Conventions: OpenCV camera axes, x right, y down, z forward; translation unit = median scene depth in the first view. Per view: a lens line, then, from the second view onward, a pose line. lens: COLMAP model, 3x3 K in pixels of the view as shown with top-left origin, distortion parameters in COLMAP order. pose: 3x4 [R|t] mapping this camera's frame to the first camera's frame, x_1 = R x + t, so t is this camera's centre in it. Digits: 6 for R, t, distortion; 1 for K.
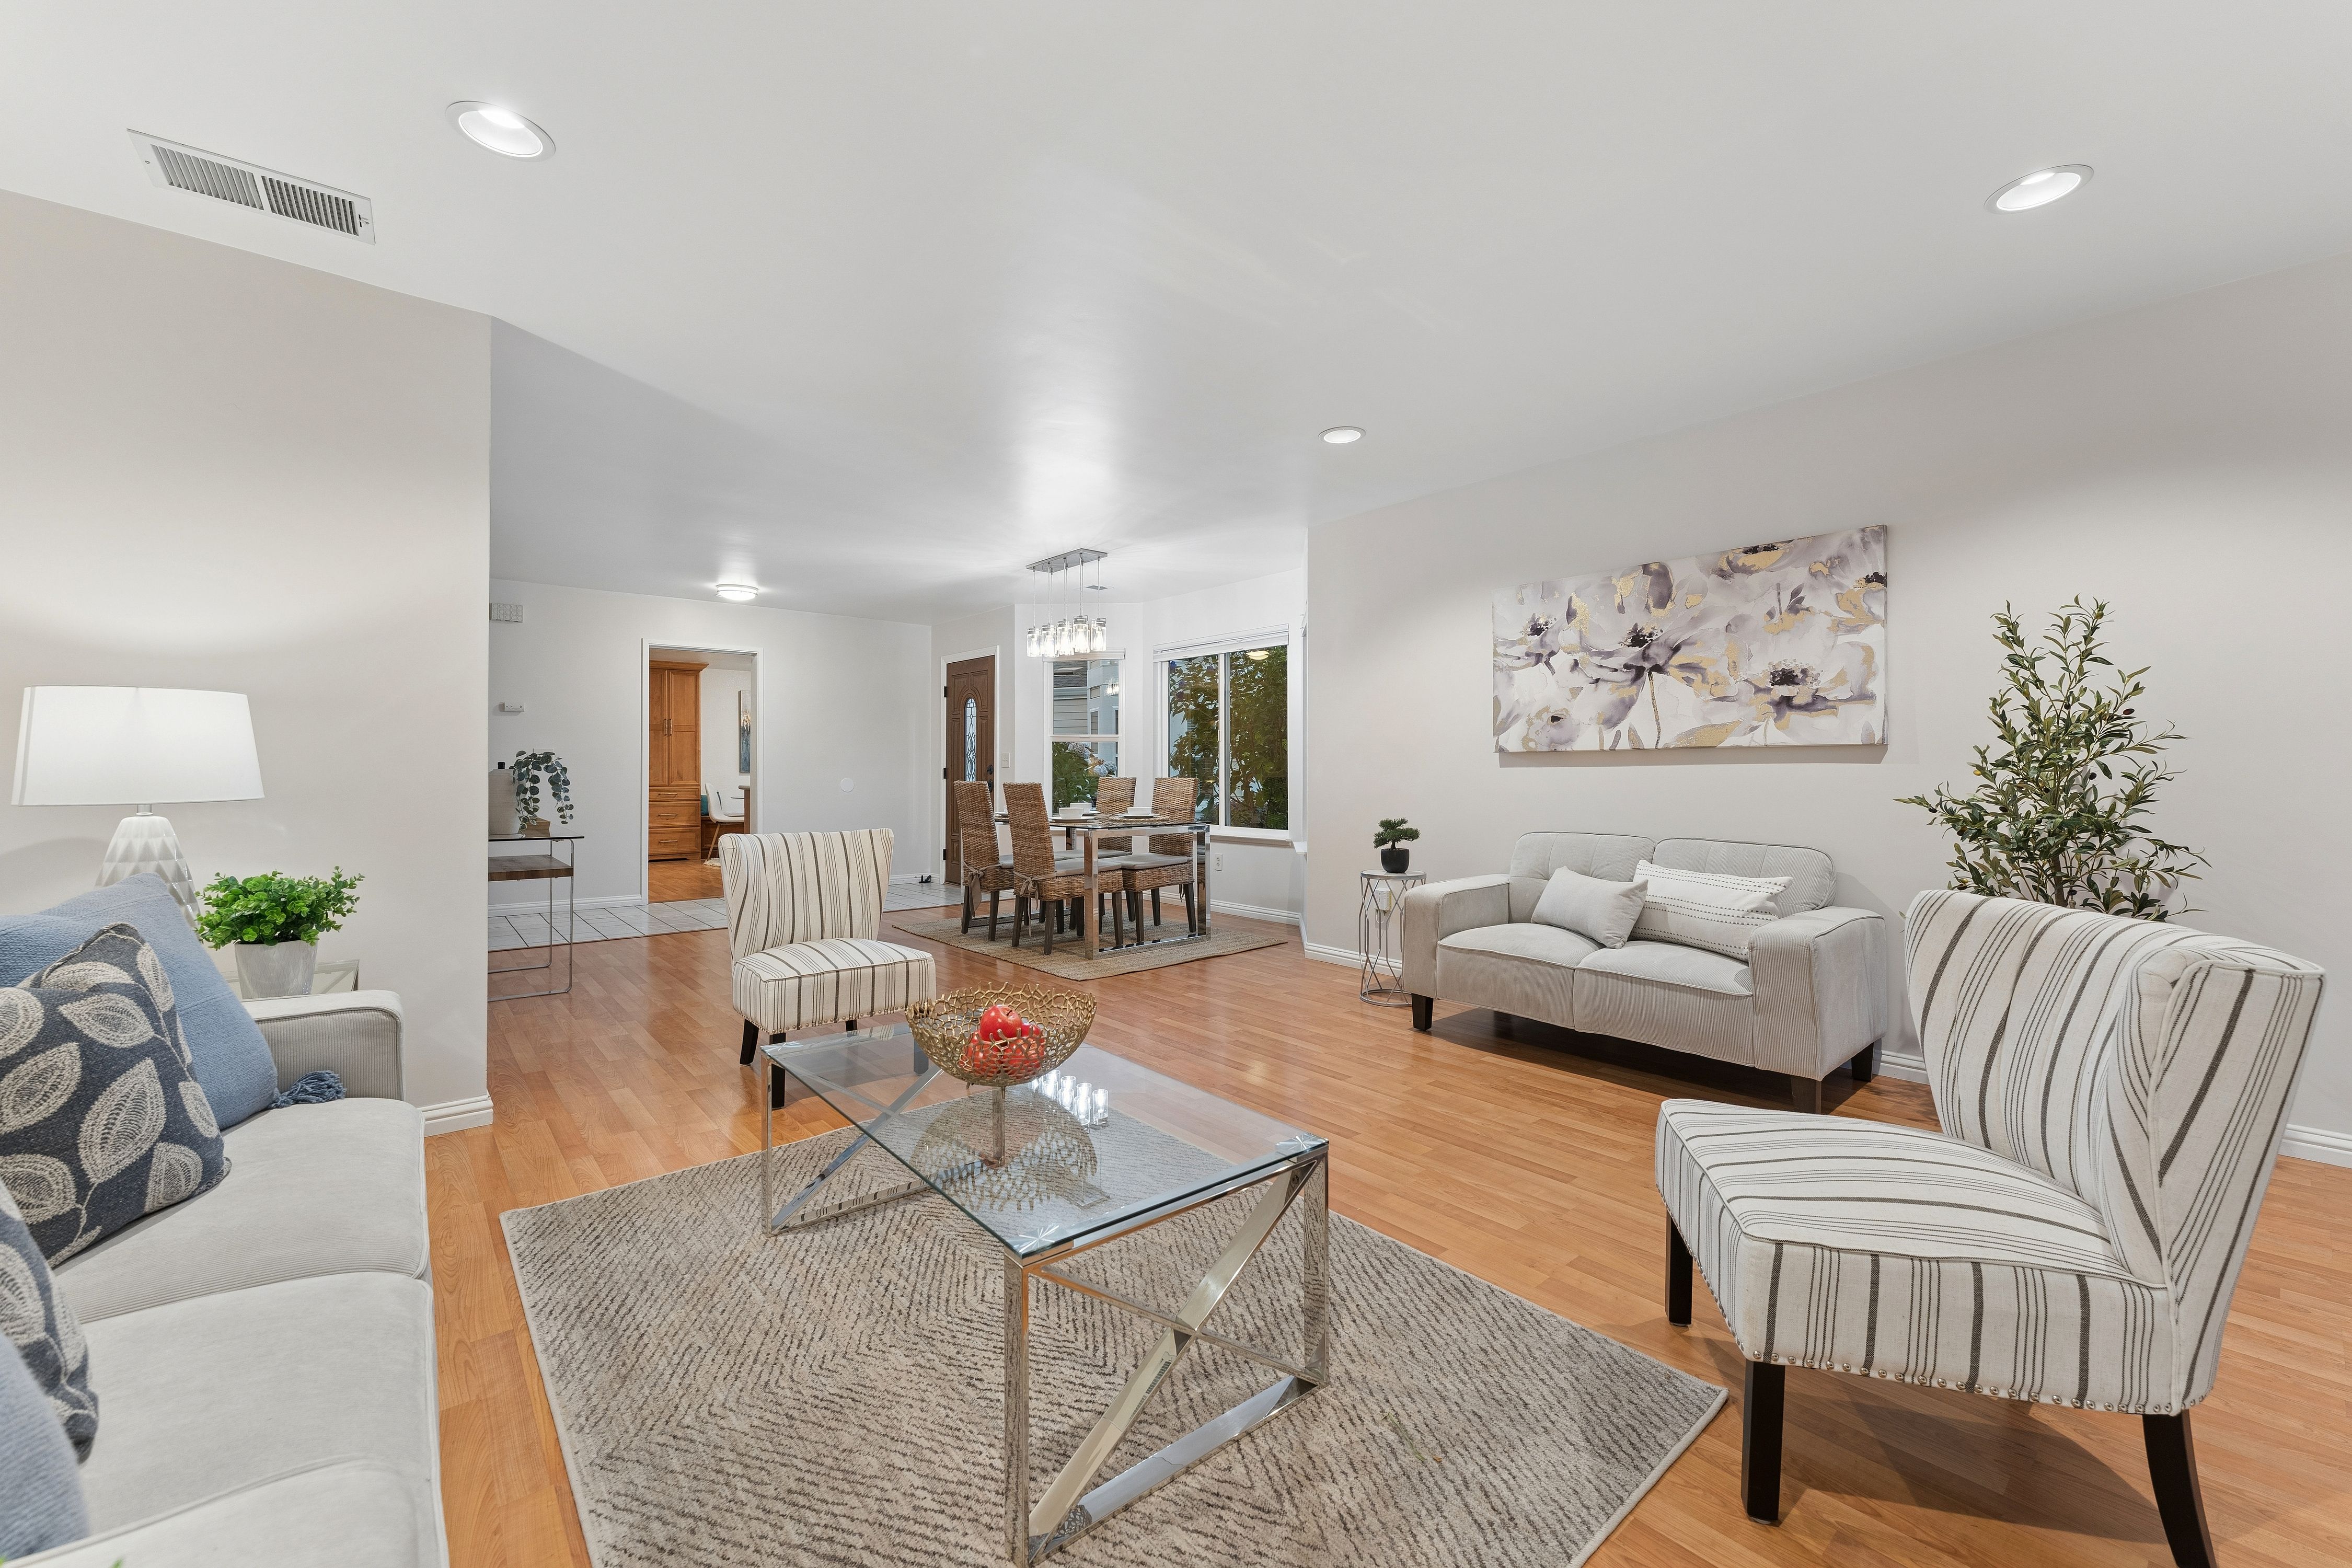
lens RADIAL K [[941.8, 0, 1172.4], [0, 941.8, 781.0], [0, 0, 1]] dist [0.000260, -0.000157]
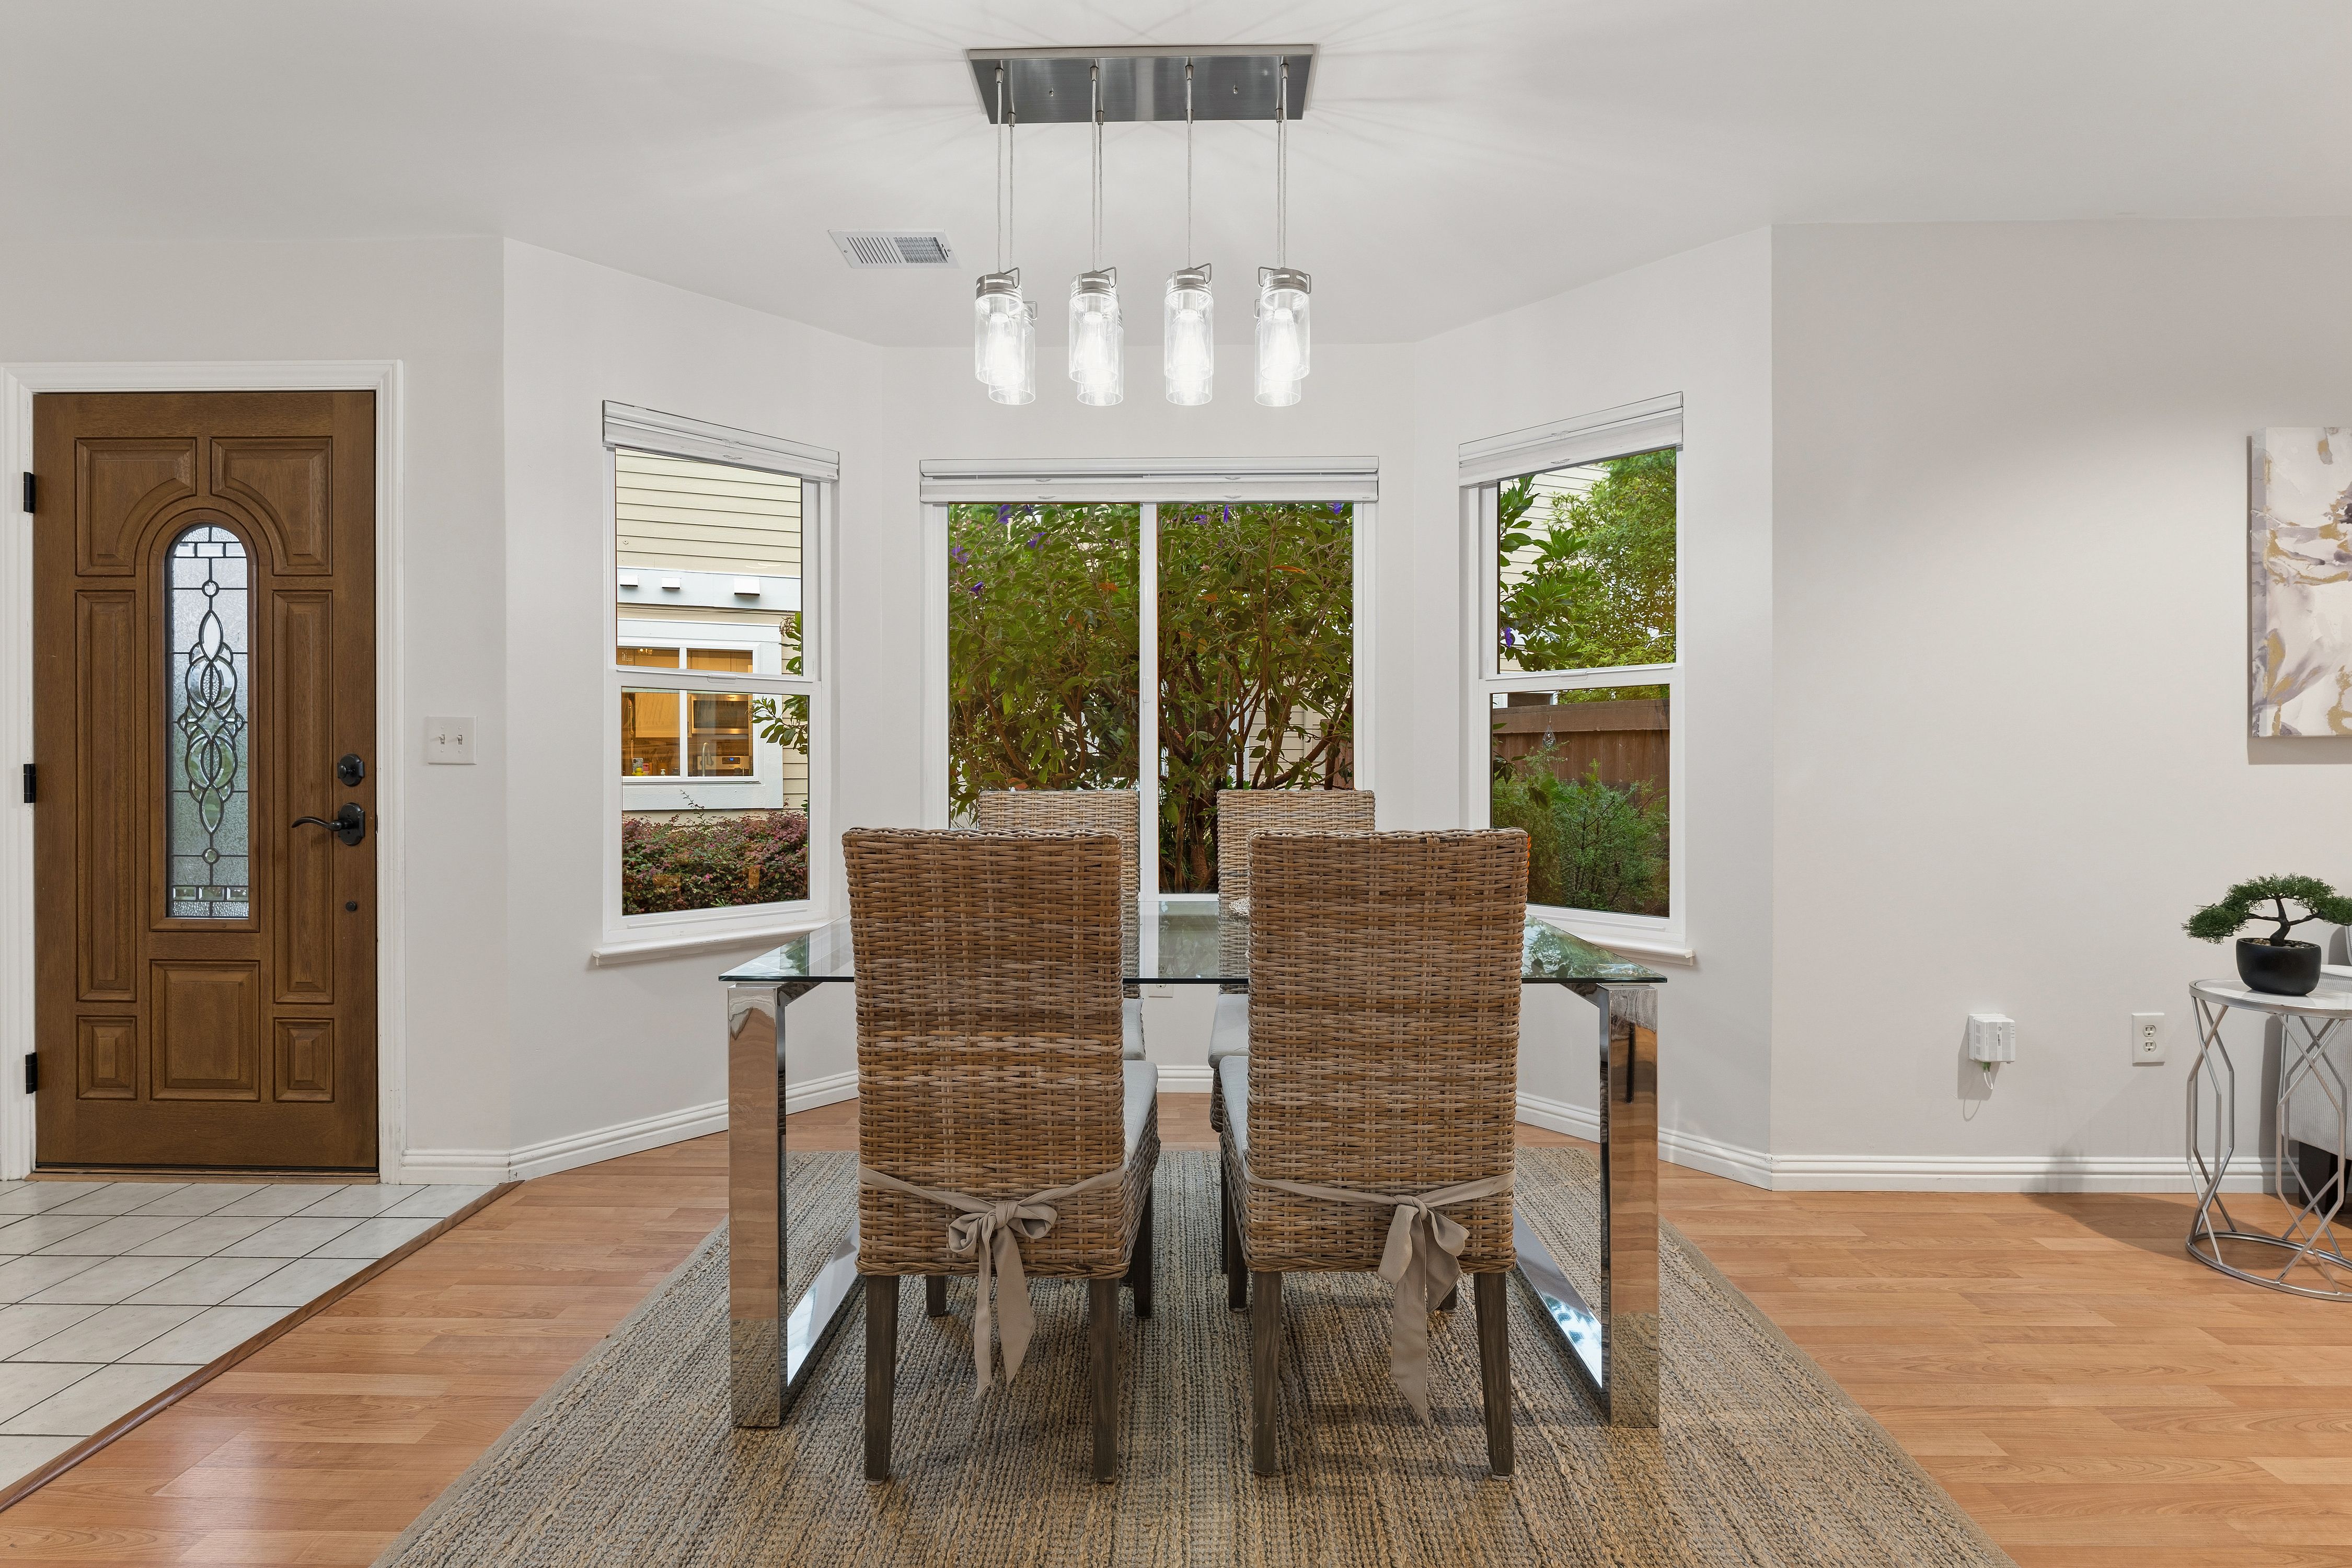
lens RADIAL K [[1075.6, 0, 1176.4], [0, 1075.6, 773.3], [0, 0, 1]] dist [-0.003476, -0.000012]
pose [[0.654058, -0.010981, 0.756364, -0.508157], [0.009730, 0.999934, 0.006103, -0.018720], [-0.756381, 0.003368, 0.654122, 1.050996]]
